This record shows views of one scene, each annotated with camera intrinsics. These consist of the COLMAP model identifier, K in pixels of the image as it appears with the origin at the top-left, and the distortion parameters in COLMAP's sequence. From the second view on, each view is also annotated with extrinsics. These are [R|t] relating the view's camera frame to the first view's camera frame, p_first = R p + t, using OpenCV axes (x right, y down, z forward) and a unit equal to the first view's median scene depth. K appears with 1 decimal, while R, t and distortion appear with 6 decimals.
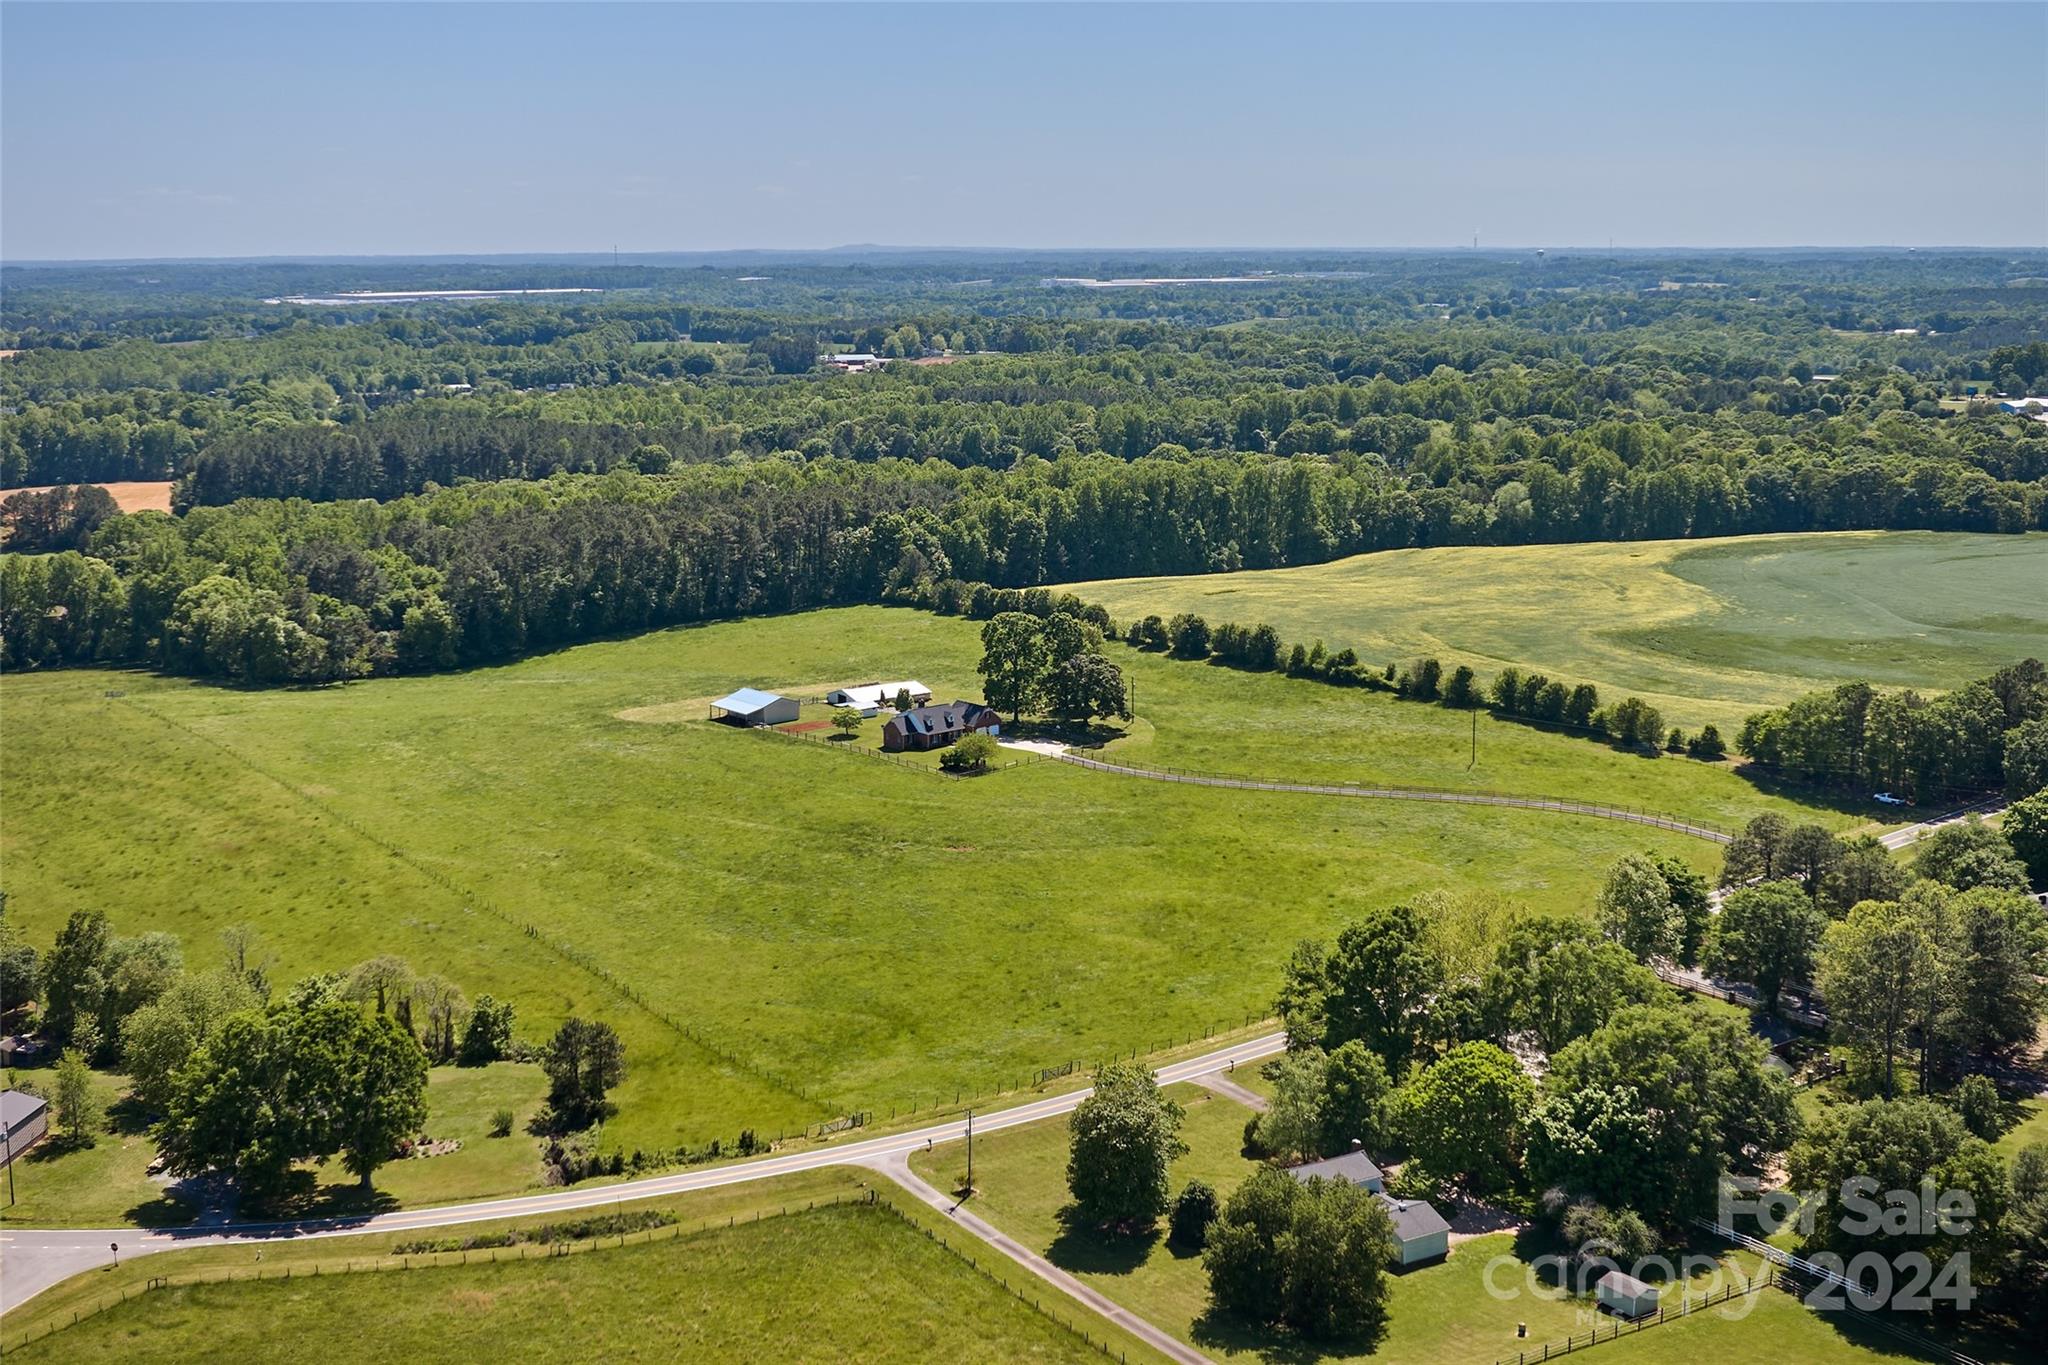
lens RADIAL K [[1444.9, 0, 1023.7], [0, 1444.9, 687.1], [0, 0, 1]] dist [-0.037009, -0.005769]
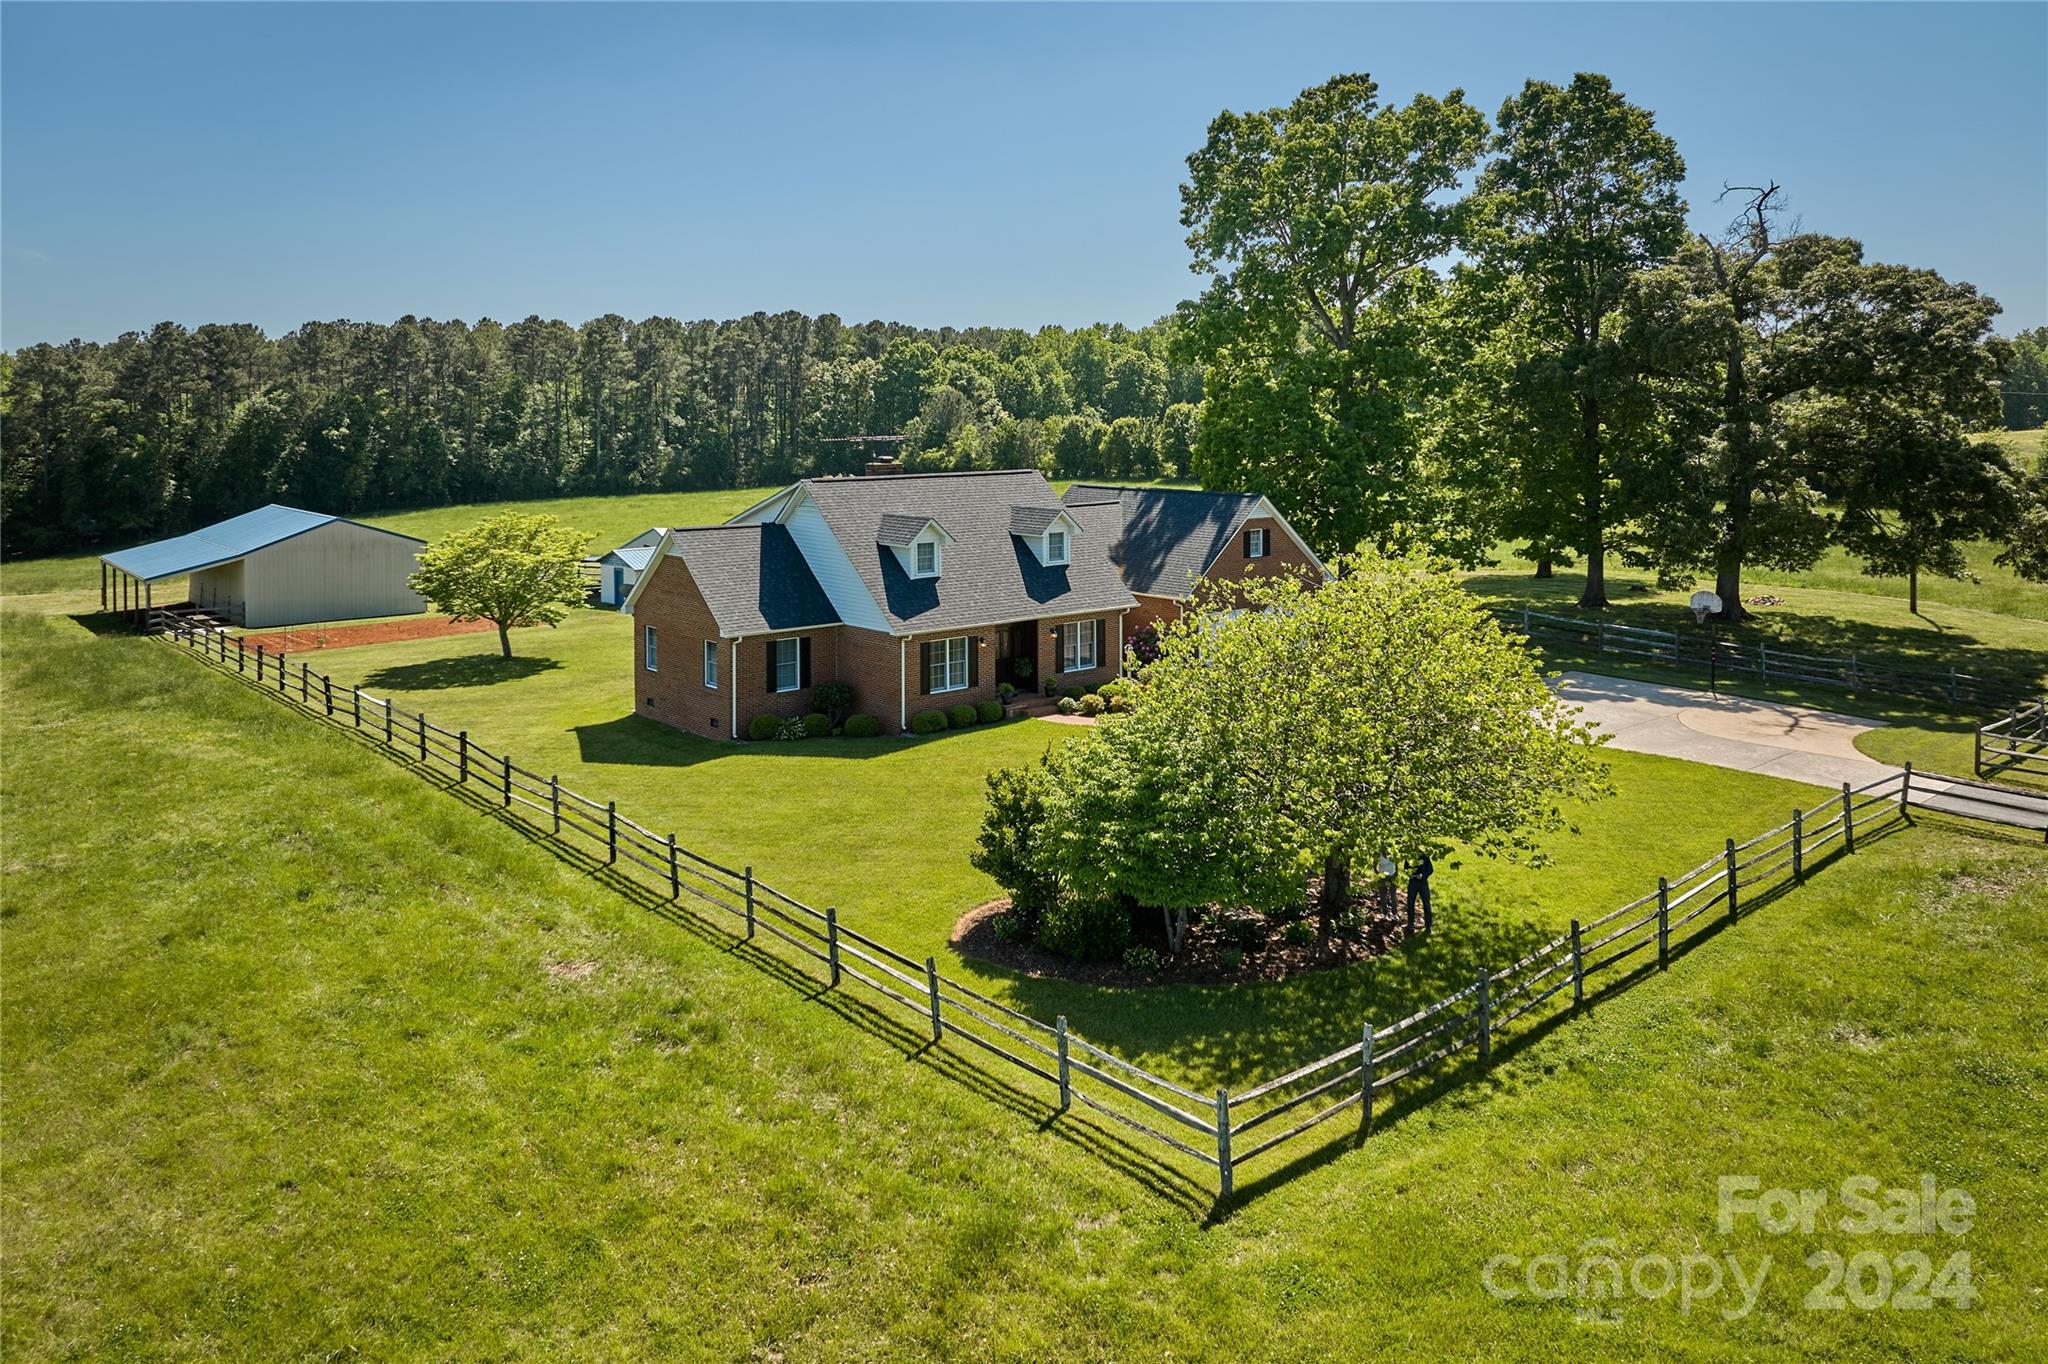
lens RADIAL K [[1444.9, 0, 1024.4], [0, 1444.9, 681.9], [0, 0, 1]] dist [-0.037009, -0.005769]
pose [[0.999268, 0.000139, -0.038267, -0.024759], [0.000215, 0.999957, 0.009266, 0.018517], [0.038266, -0.009267, 0.999225, 0.438198]]
